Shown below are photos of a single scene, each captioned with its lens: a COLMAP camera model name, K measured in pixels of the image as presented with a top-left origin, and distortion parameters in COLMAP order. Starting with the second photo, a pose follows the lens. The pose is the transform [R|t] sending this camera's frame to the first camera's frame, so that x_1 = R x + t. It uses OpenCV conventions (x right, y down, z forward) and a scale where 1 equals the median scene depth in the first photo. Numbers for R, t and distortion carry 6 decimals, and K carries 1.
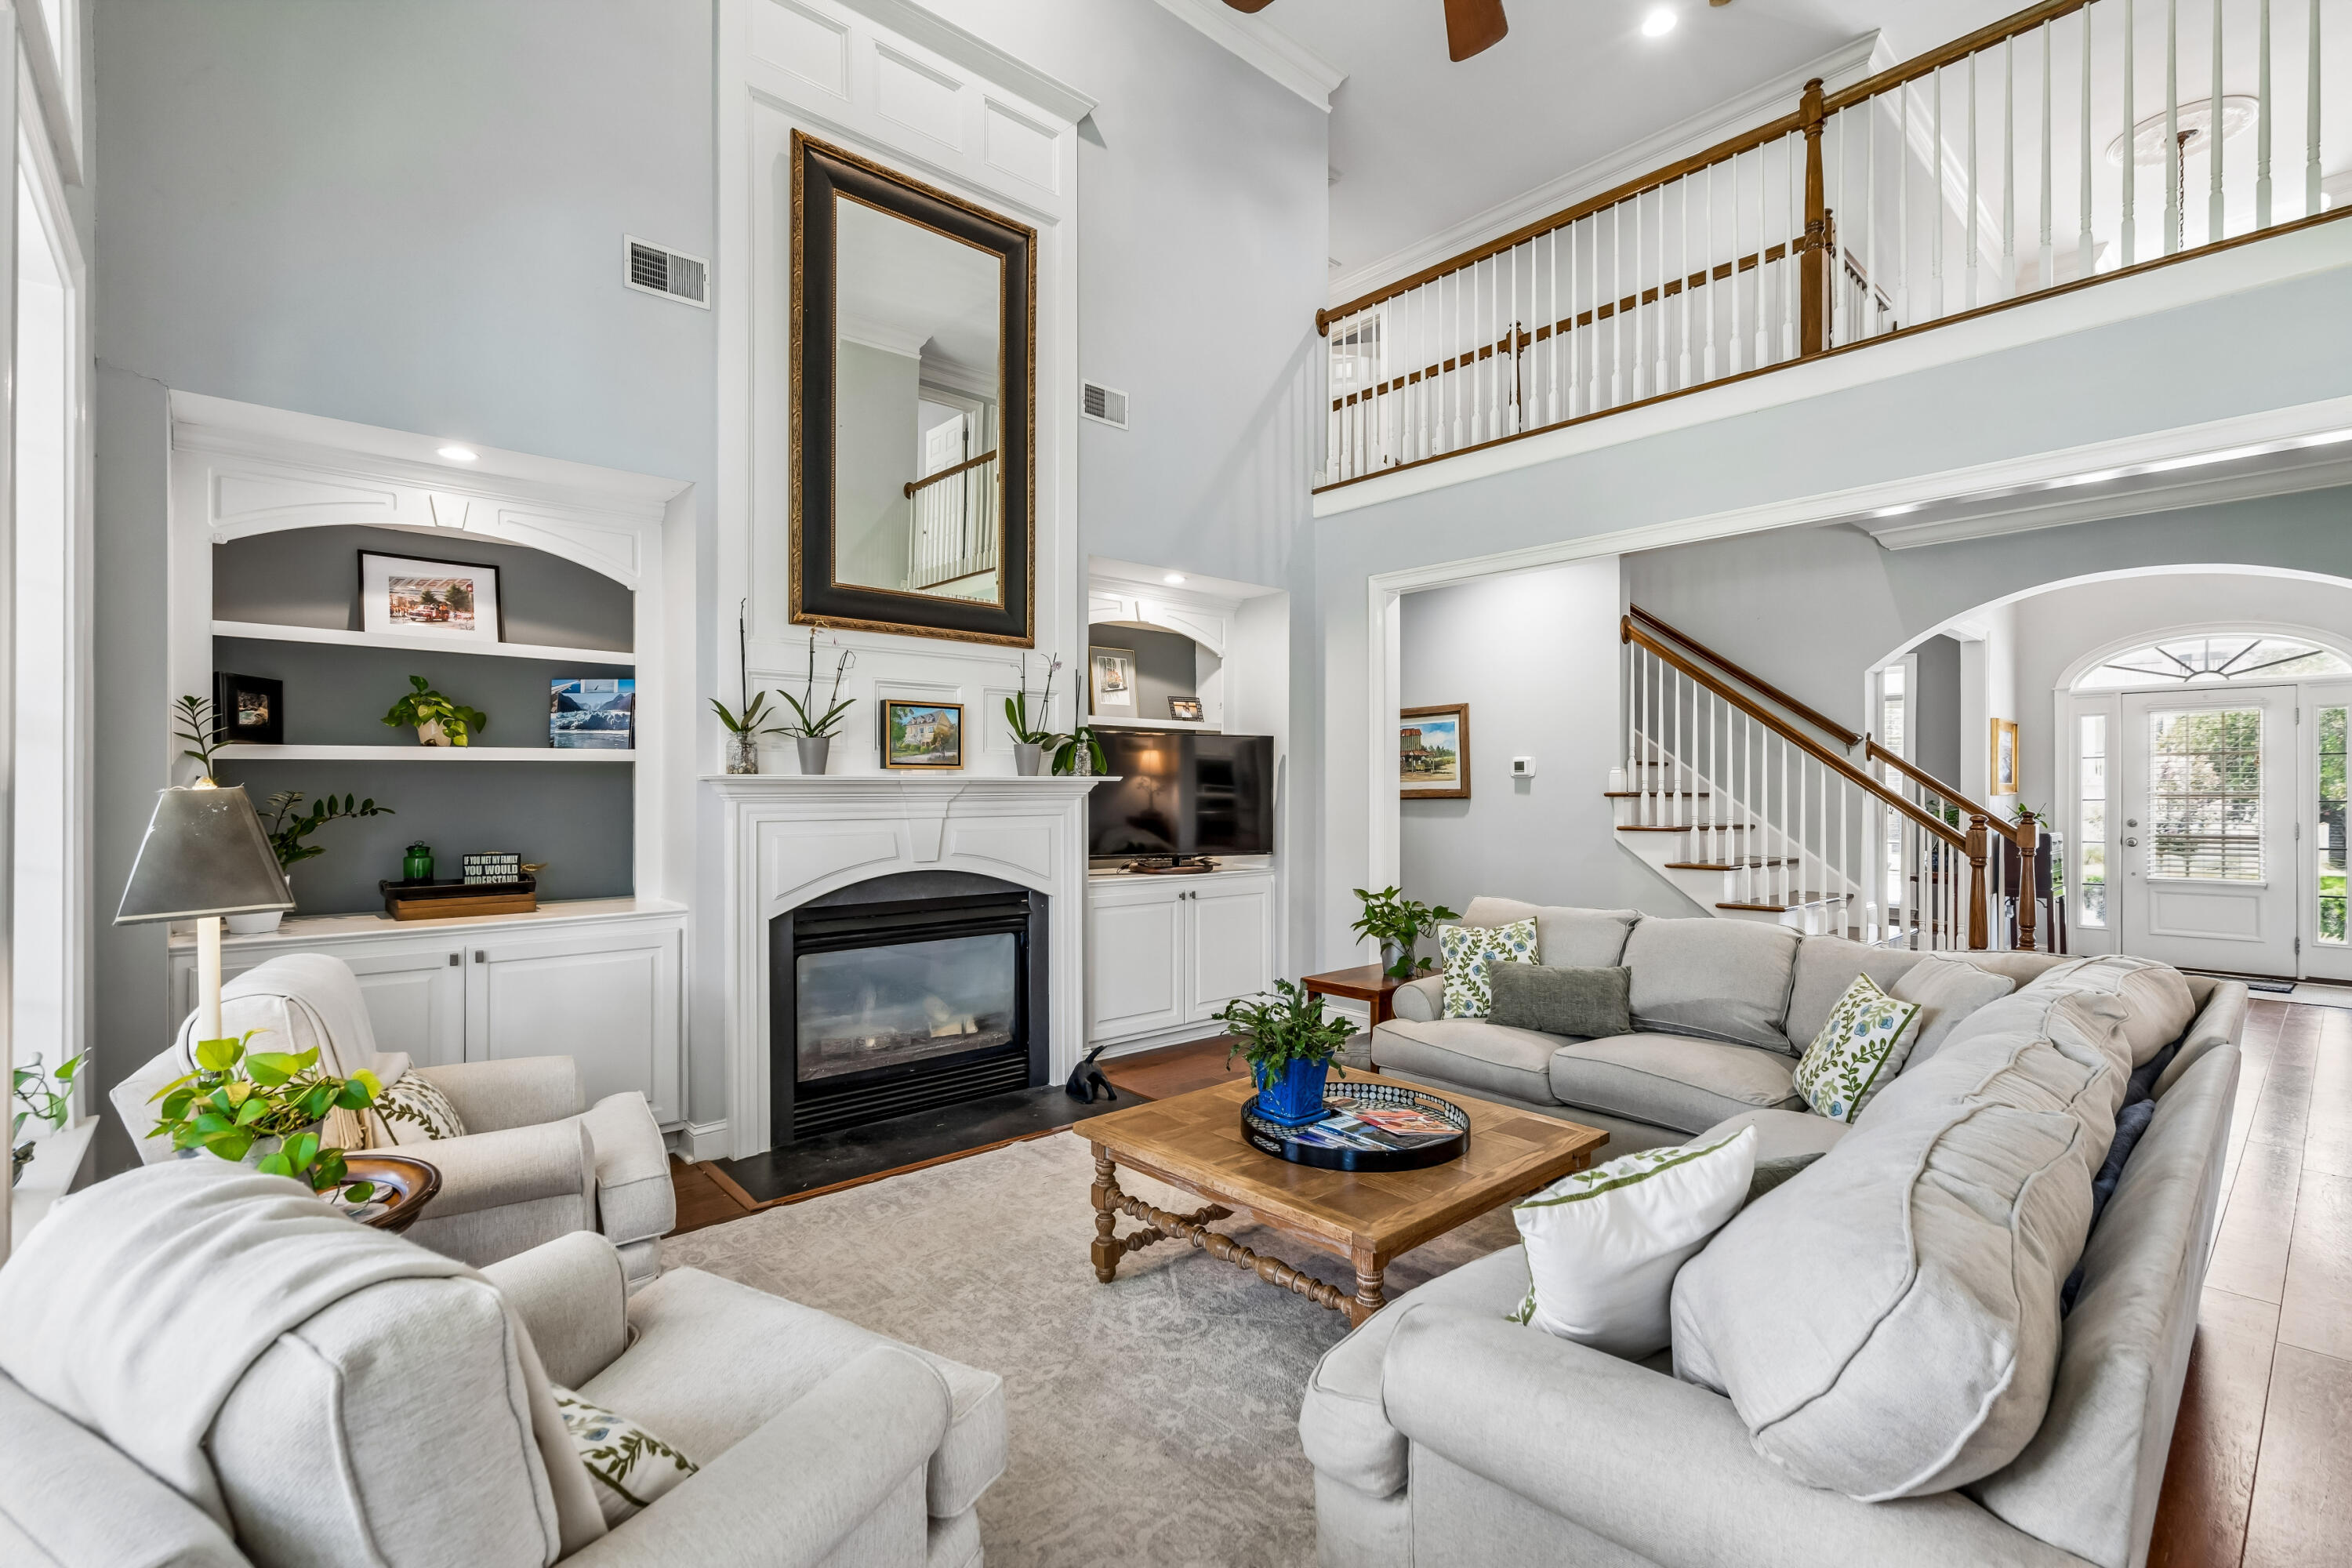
lens RADIAL K [[1069.7, 0, 1176.0], [0, 1069.7, 784.0], [0, 0, 1]] dist [-0.002376, 0.000194]
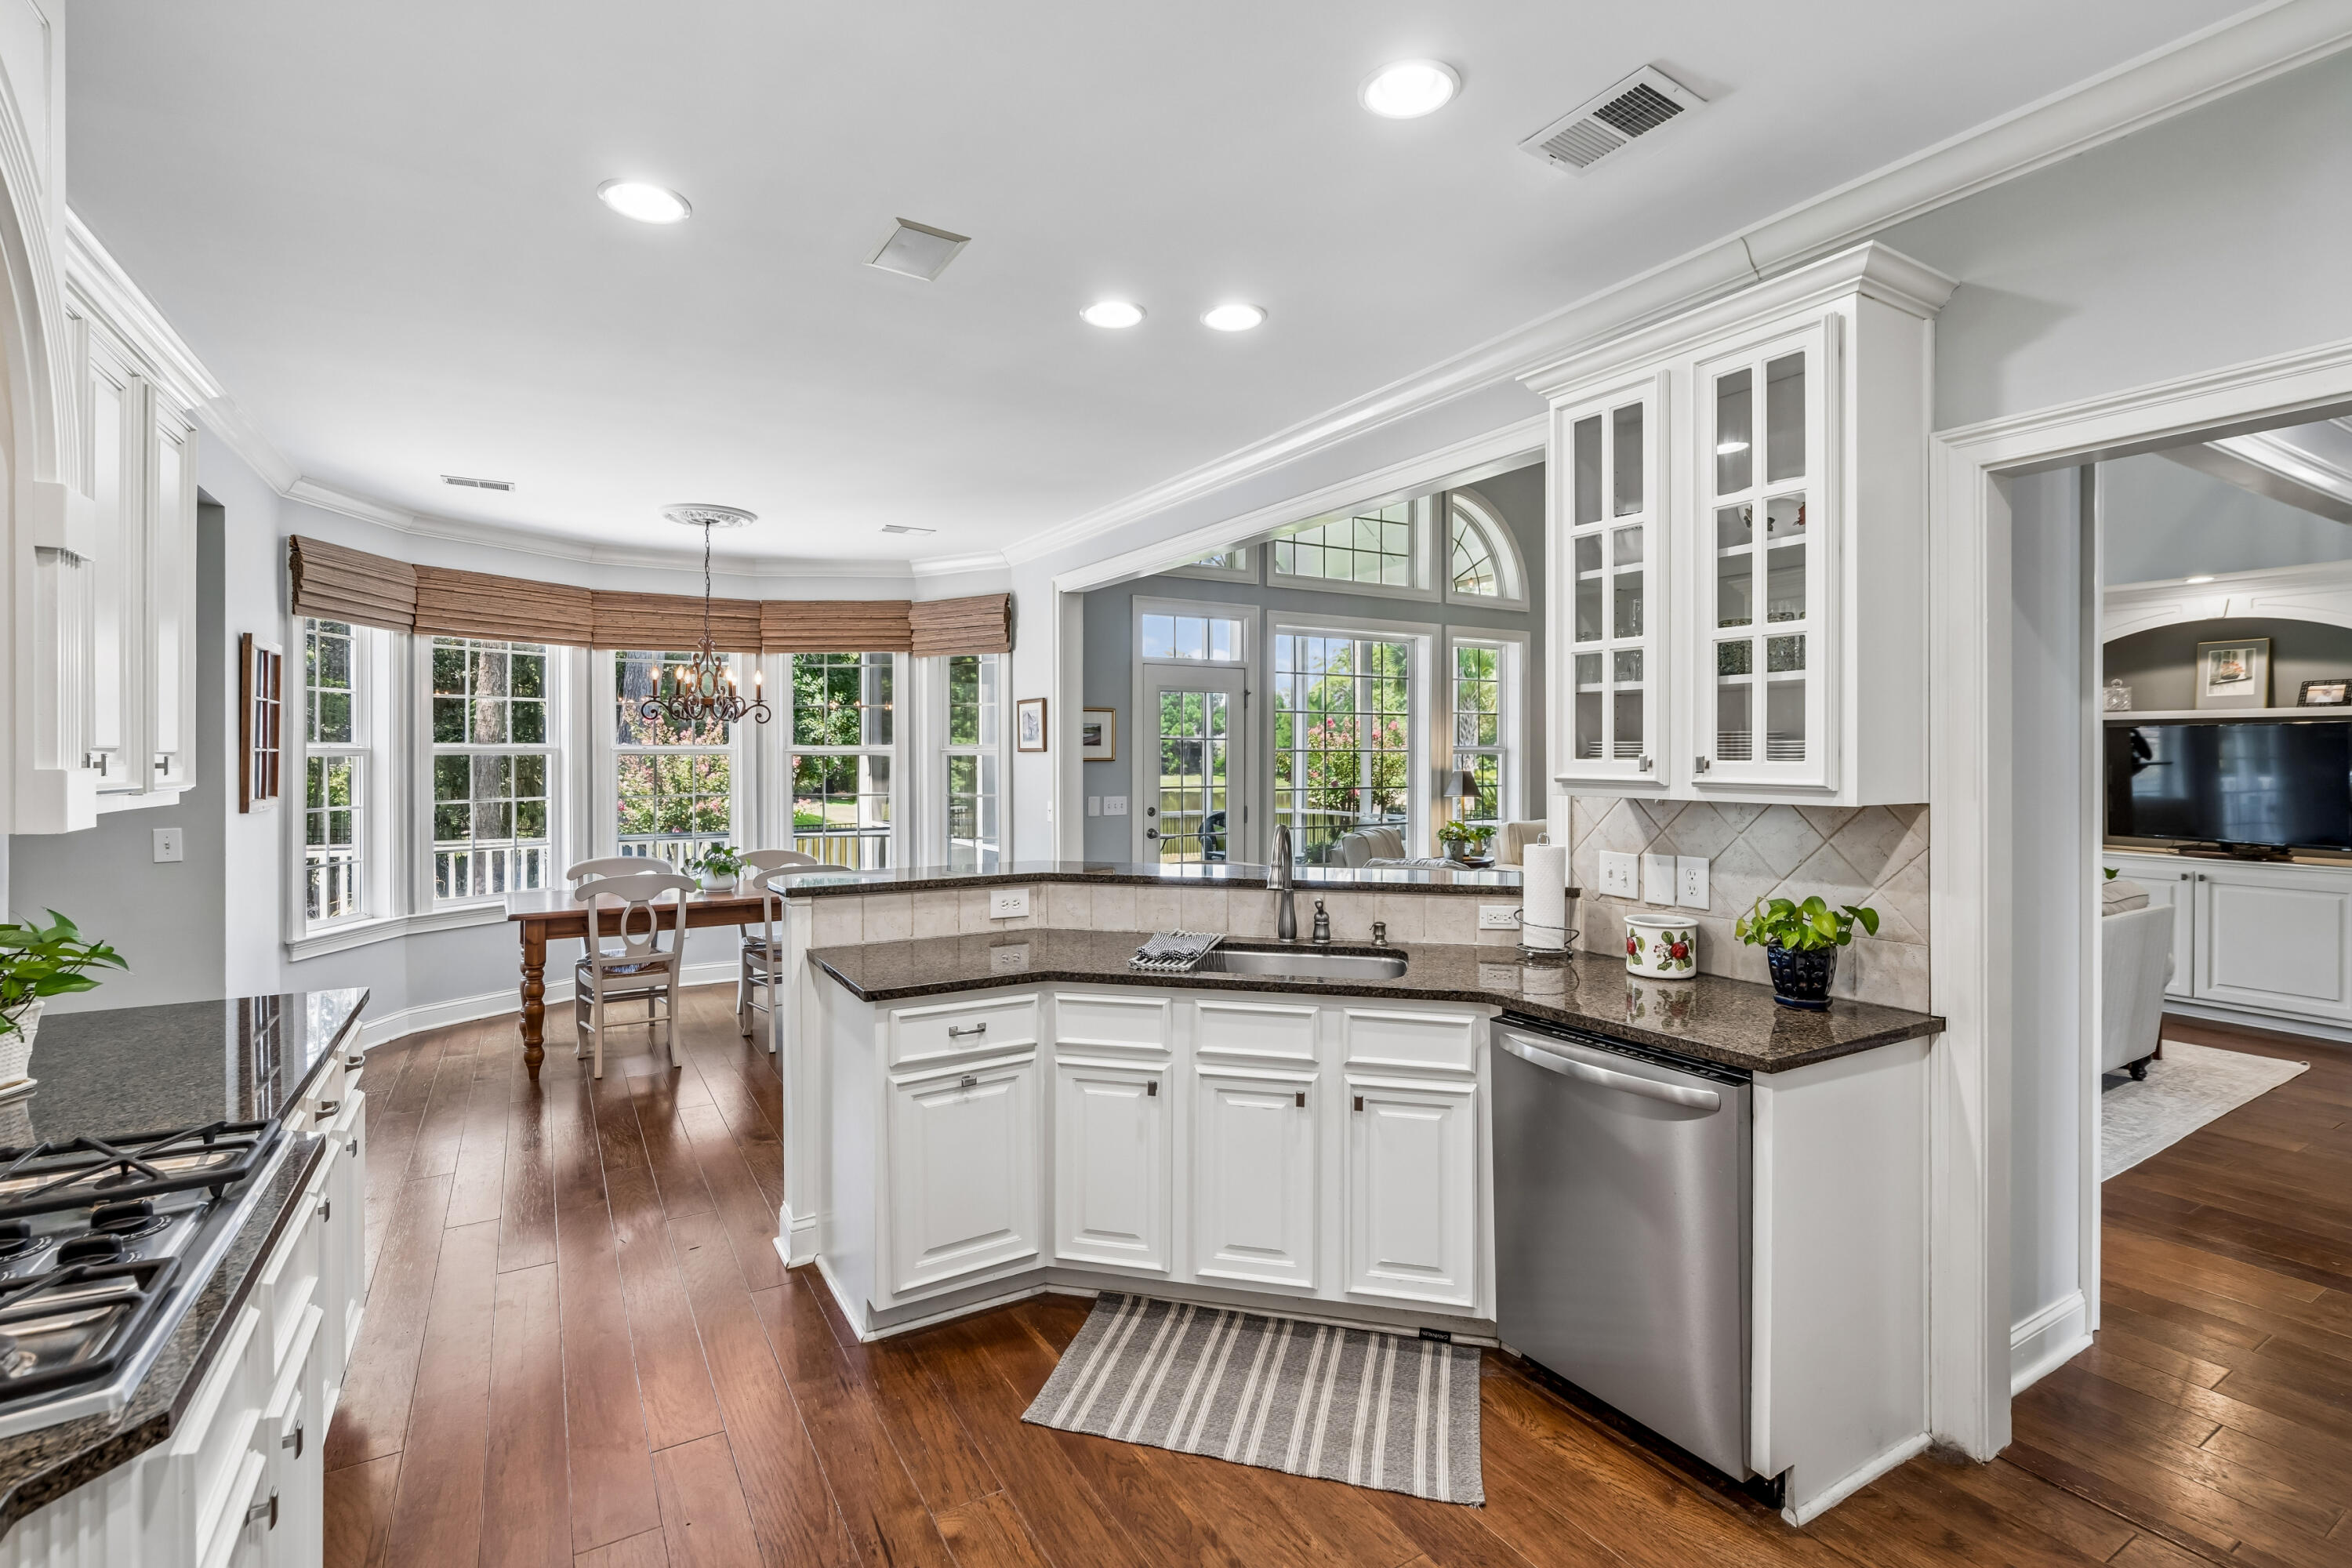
lens RADIAL K [[1076.1, 0, 1179.1], [0, 1076.1, 745.6], [0, 0, 1]] dist [-0.000390, 0.000119]
pose [[-0.186724, -0.004750, -0.982401, 1.595545], [0.005483, 0.999968, -0.005877, -0.033973], [0.982397, -0.006484, -0.186692, 0.262216]]
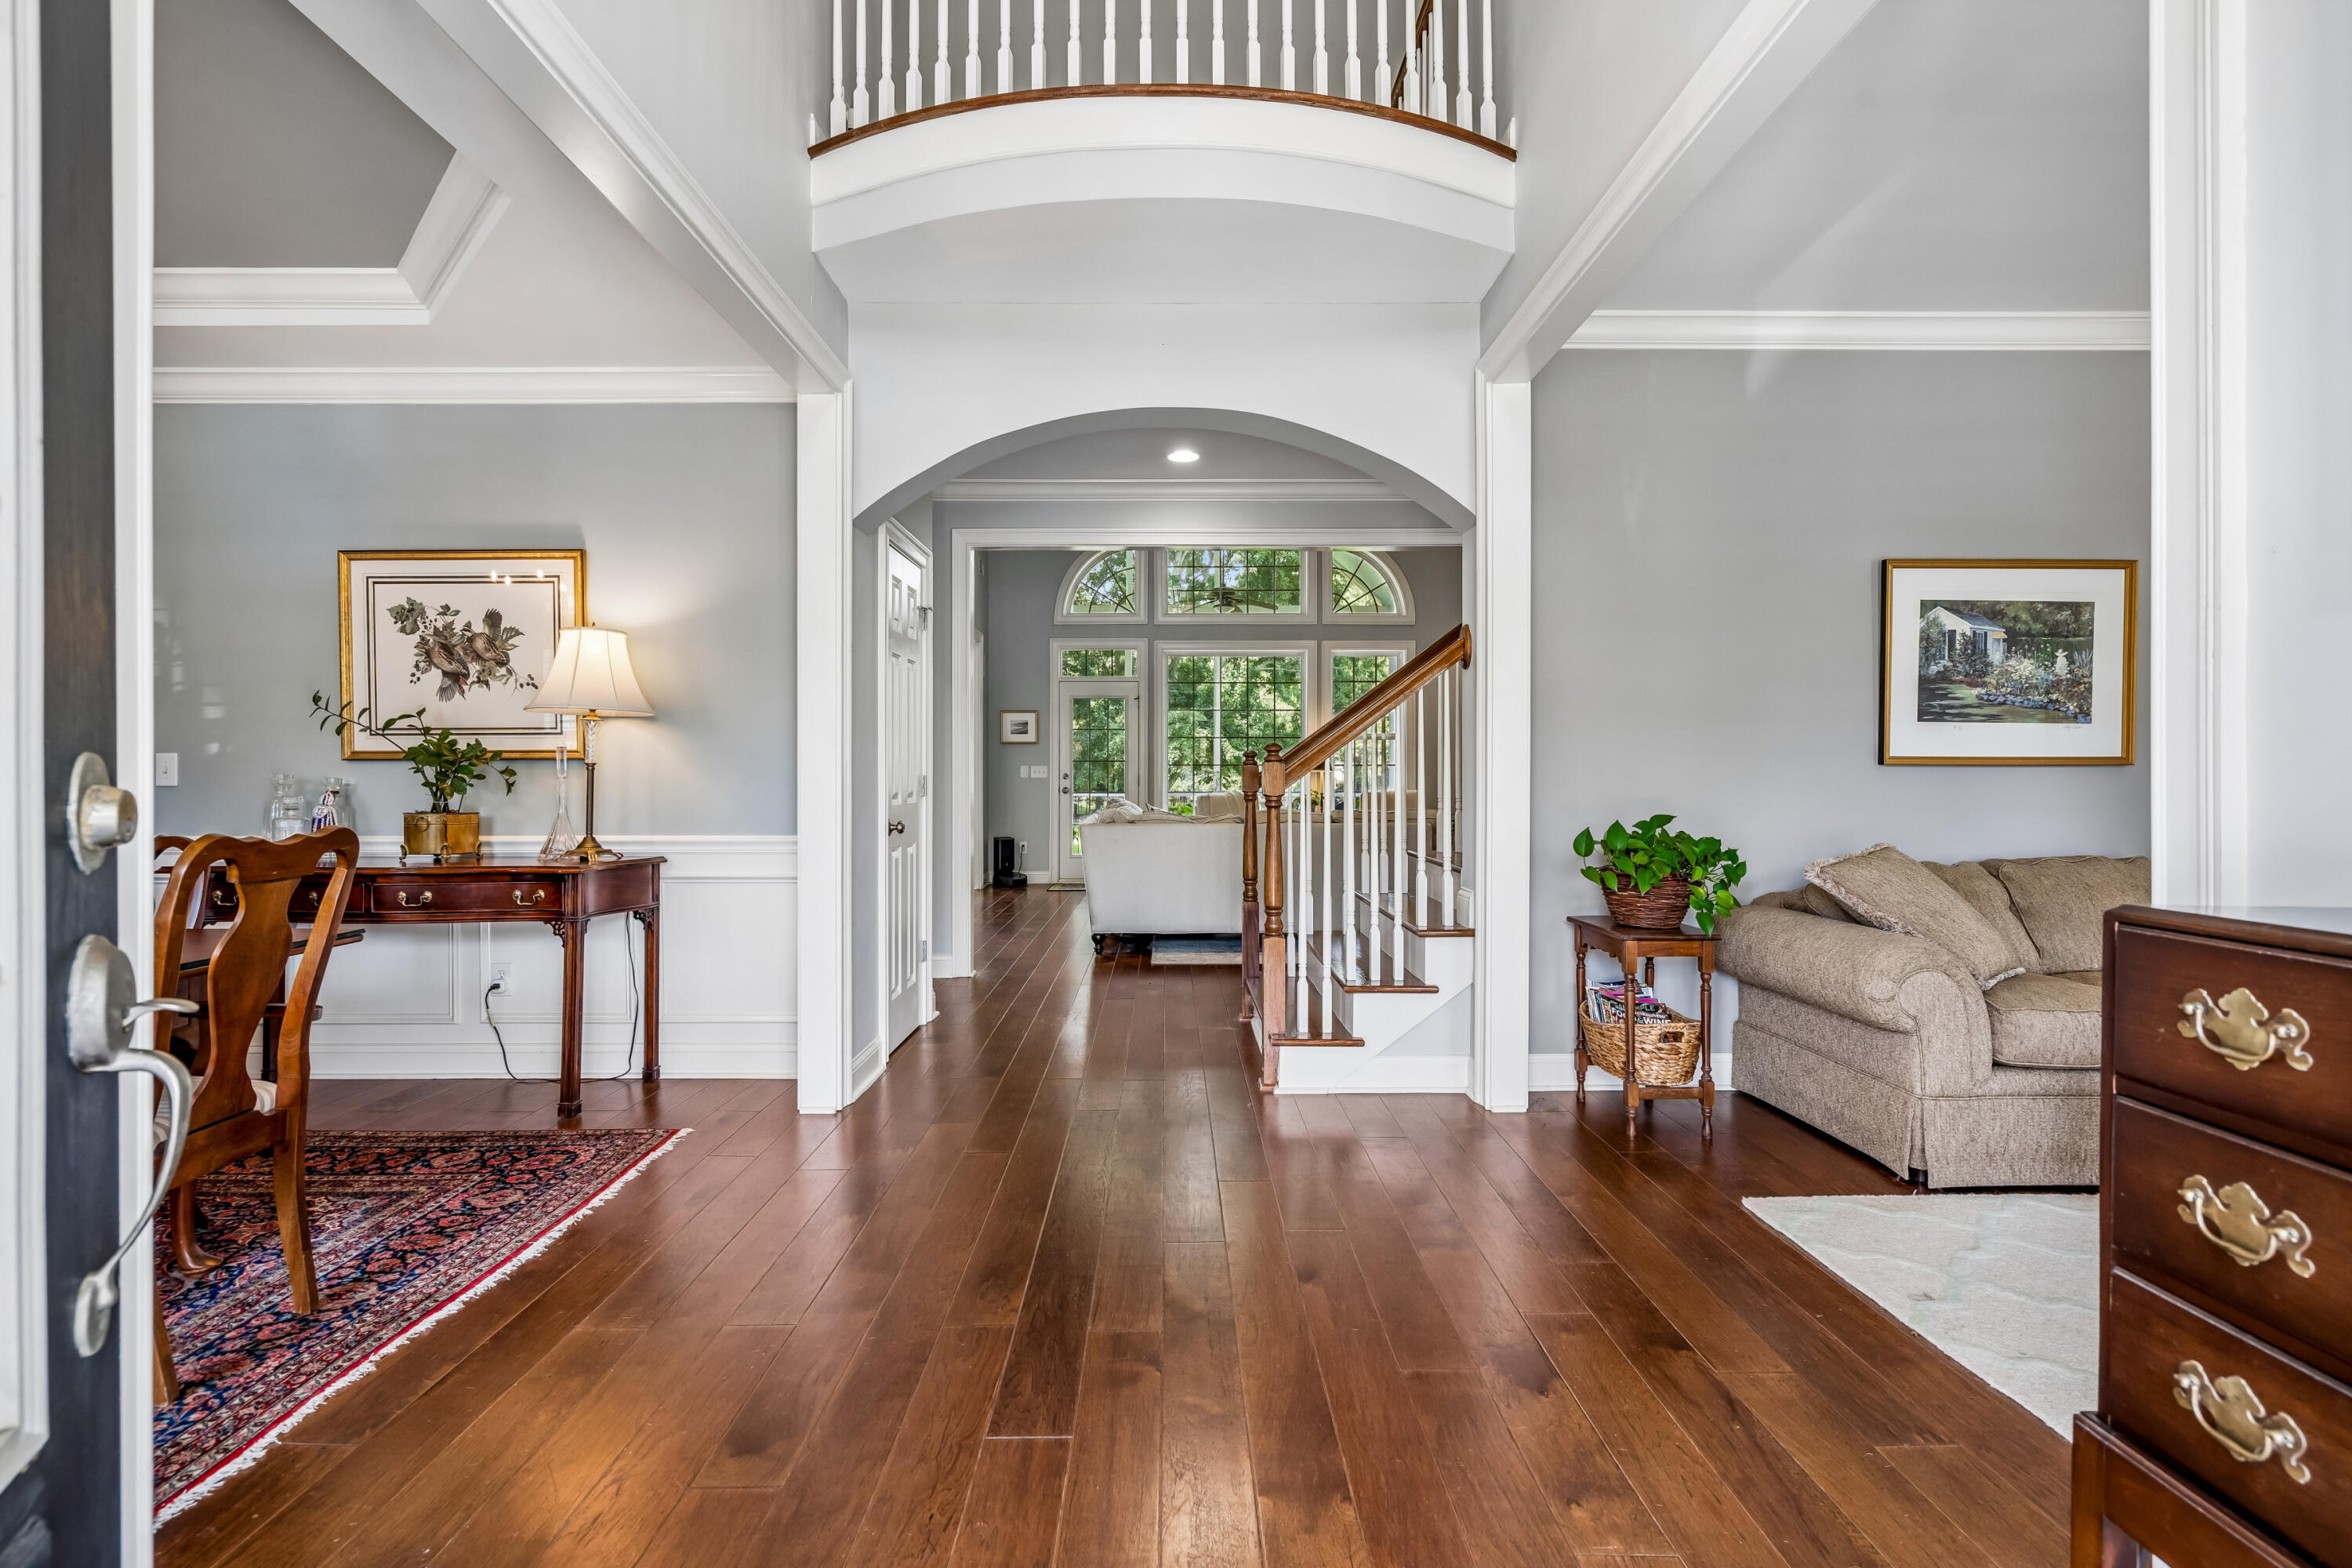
lens RADIAL K [[1060.9, 0, 1177.2], [0, 1060.9, 770.4], [0, 0, 1]] dist [-0.001406, 0.000101]
pose [[-0.661075, -0.000018, -0.750320, 1.705080], [0.004468, 0.999982, -0.003960, 0.053108], [0.750307, -0.005970, -0.661063, 1.771178]]
